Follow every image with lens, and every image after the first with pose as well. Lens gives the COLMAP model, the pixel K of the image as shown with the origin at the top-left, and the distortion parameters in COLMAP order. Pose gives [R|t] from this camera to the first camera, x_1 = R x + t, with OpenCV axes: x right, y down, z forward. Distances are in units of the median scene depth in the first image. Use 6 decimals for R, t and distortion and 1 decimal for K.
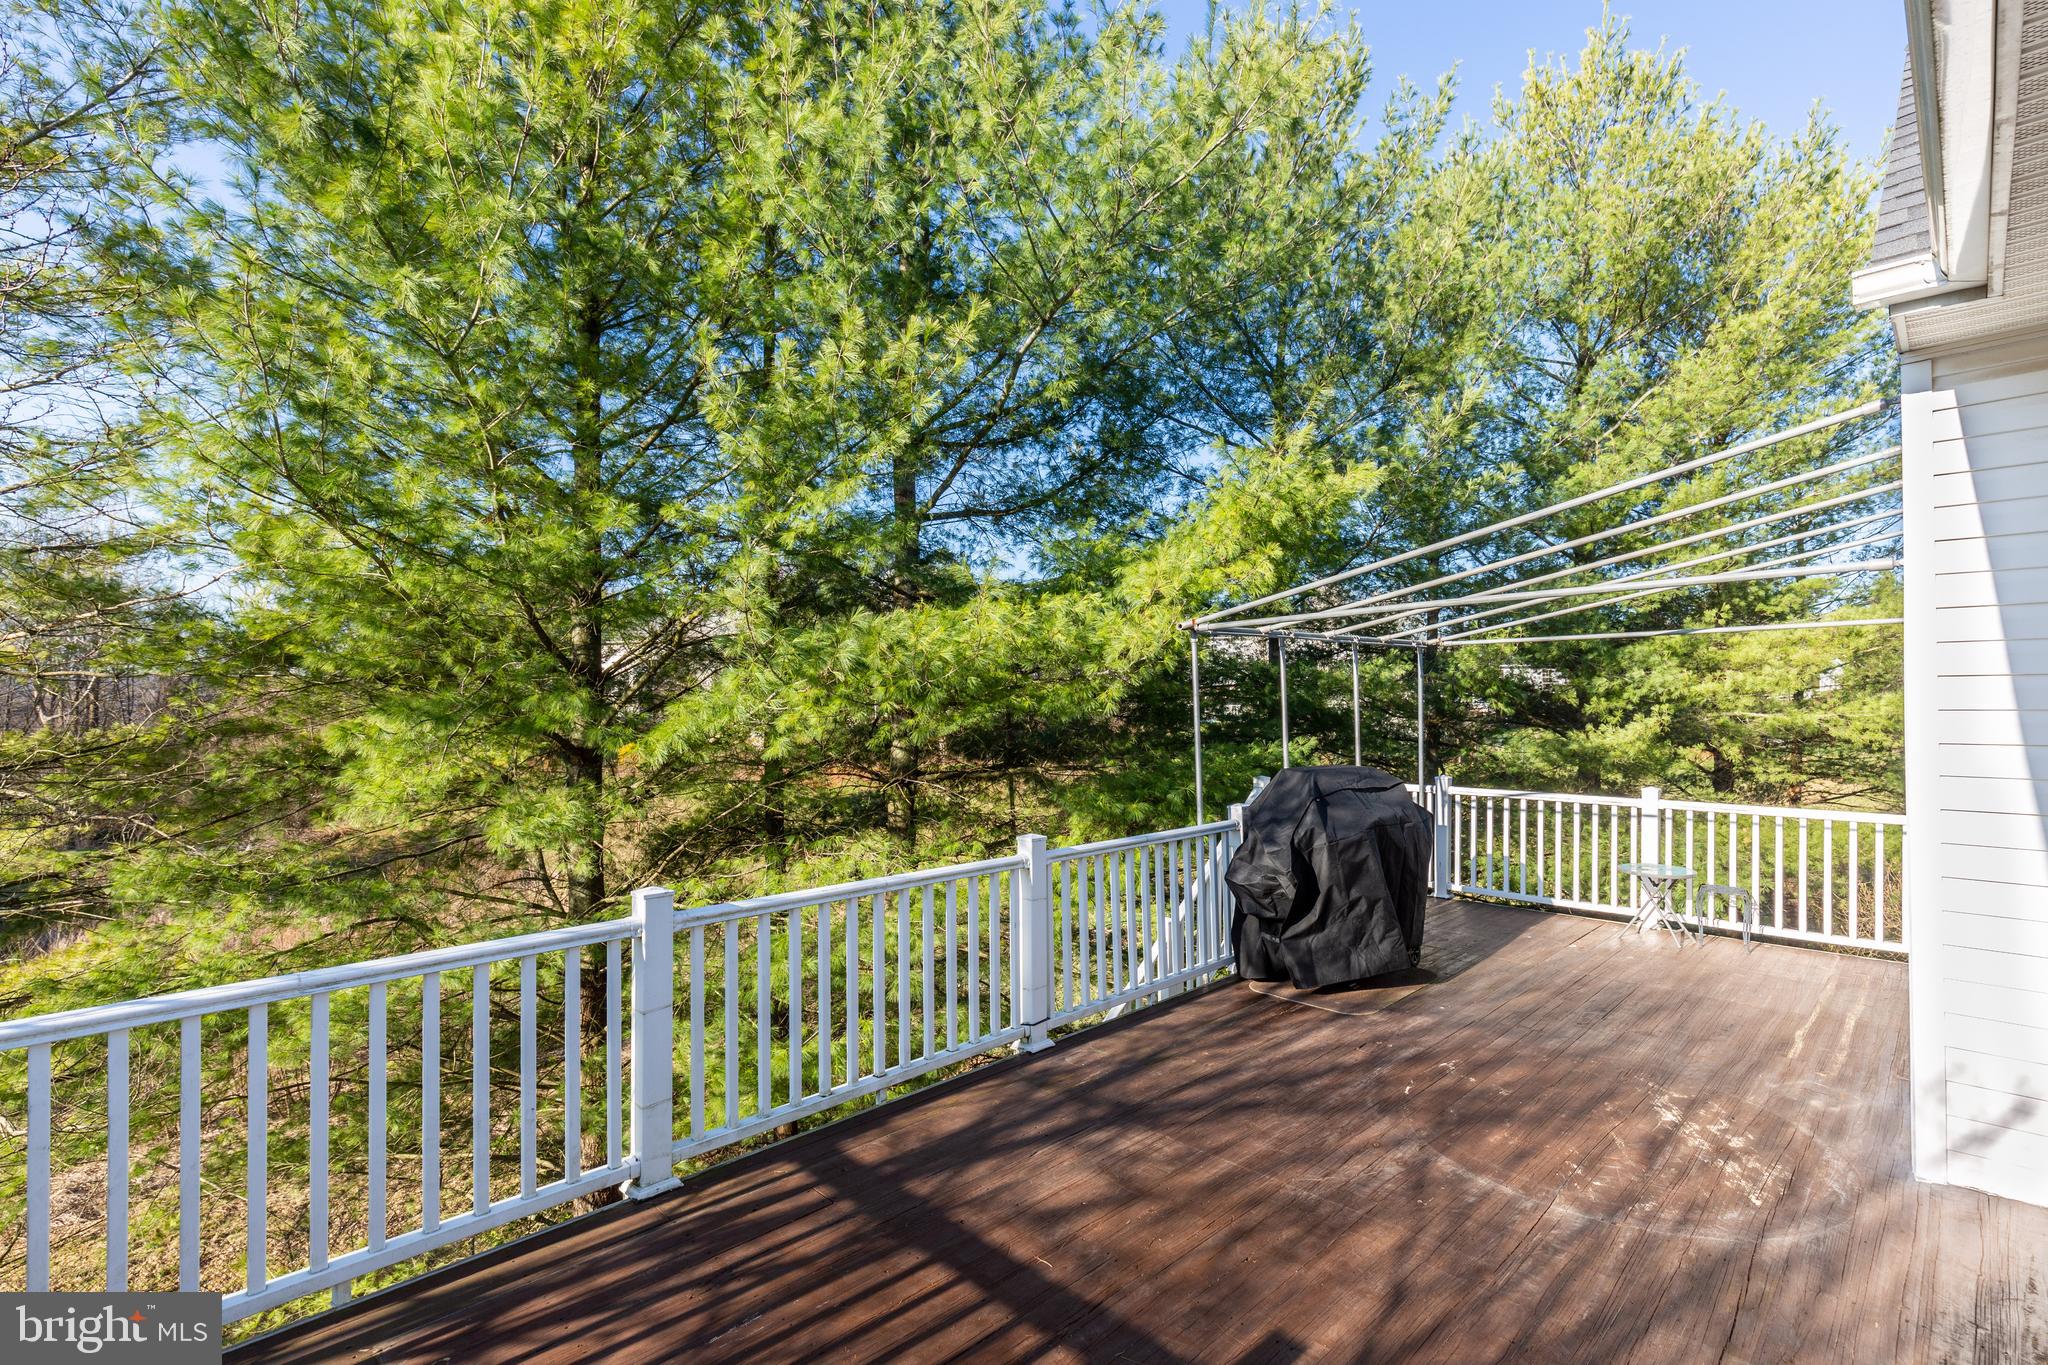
lens RADIAL K [[928.7, 0, 1038.9], [0, 928.7, 686.1], [0, 0, 1]] dist [-0.000179, 0.000087]
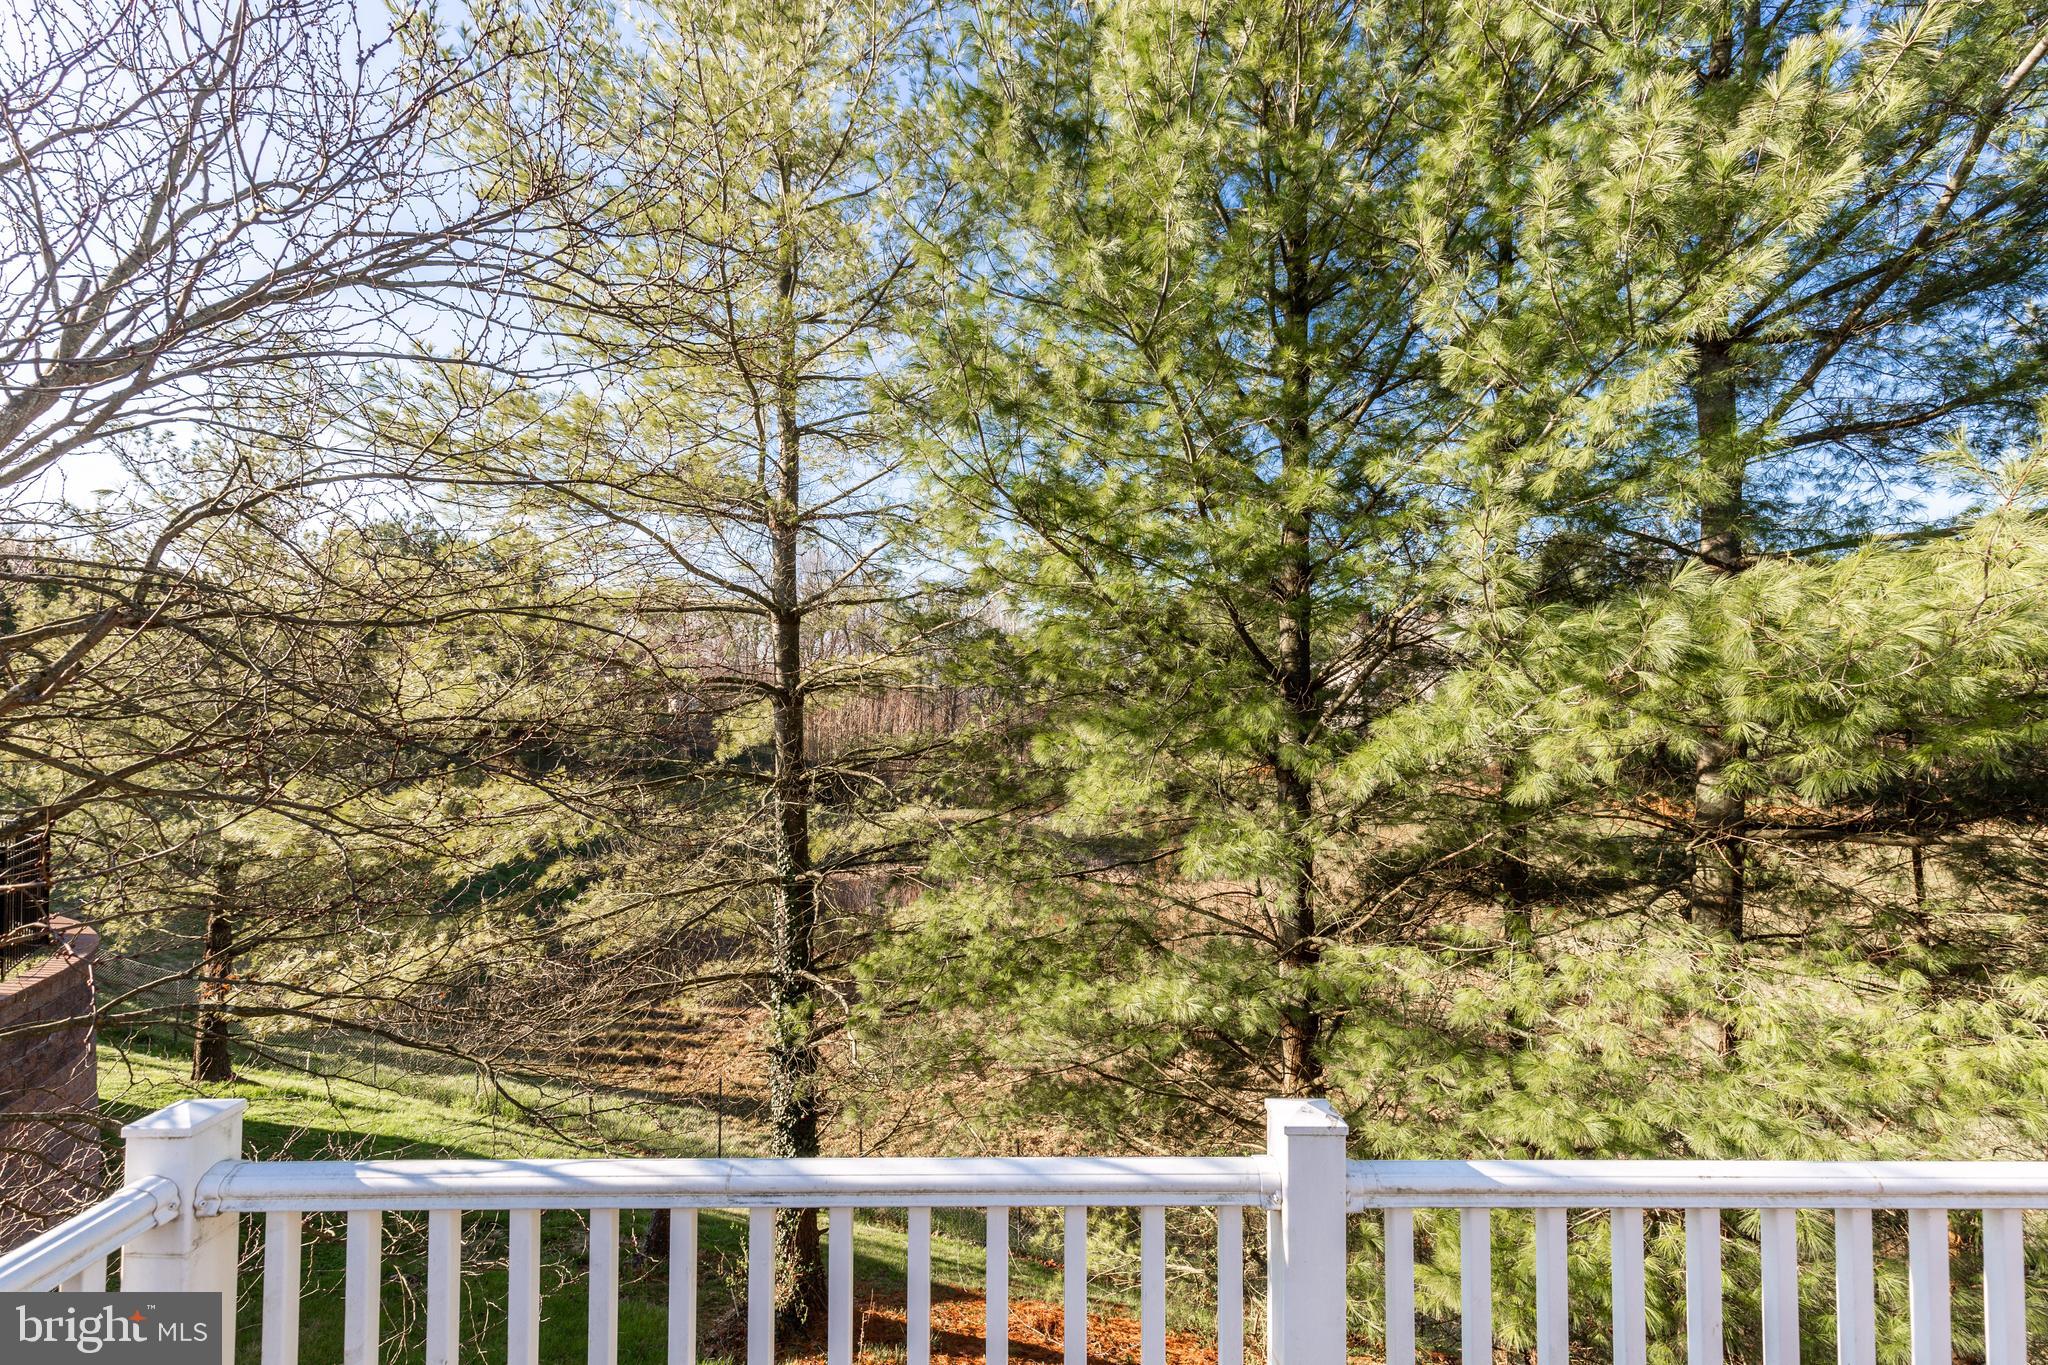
lens RADIAL K [[928.7, 0, 1038.9], [0, 928.7, 686.1], [0, 0, 1]] dist [-0.000179, 0.000087]
pose [[0.736743, -0.006462, -0.676142, -0.082258], [-0.002228, 0.999926, -0.011983, 0.001880], [0.676169, 0.010335, 0.736674, 0.240342]]
